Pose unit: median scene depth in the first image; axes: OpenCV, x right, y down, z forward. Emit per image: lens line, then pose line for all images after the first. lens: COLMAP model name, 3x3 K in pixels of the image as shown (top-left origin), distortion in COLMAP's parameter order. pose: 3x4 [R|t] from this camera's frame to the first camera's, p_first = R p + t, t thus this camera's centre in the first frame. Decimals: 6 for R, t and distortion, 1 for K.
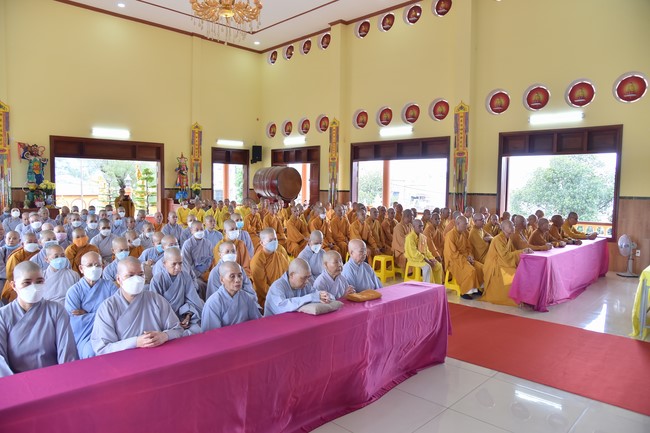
lens RADIAL K [[483.4, 0, 307.9], [0, 483.4, 214.4], [0, 0, 1]] dist [-0.082773, 0.046569]
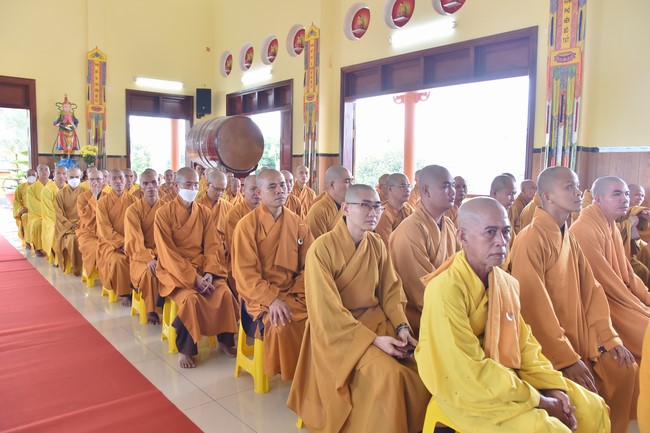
lens RADIAL K [[483.4, 0, 307.9], [0, 483.4, 214.4], [0, 0, 1]] dist [-0.082773, 0.046569]
pose [[0.997003, 0.005508, -0.077161, 0.089712], [-0.003362, 0.999605, 0.027908, 0.005199], [0.077284, -0.027565, 0.996628, 0.419475]]
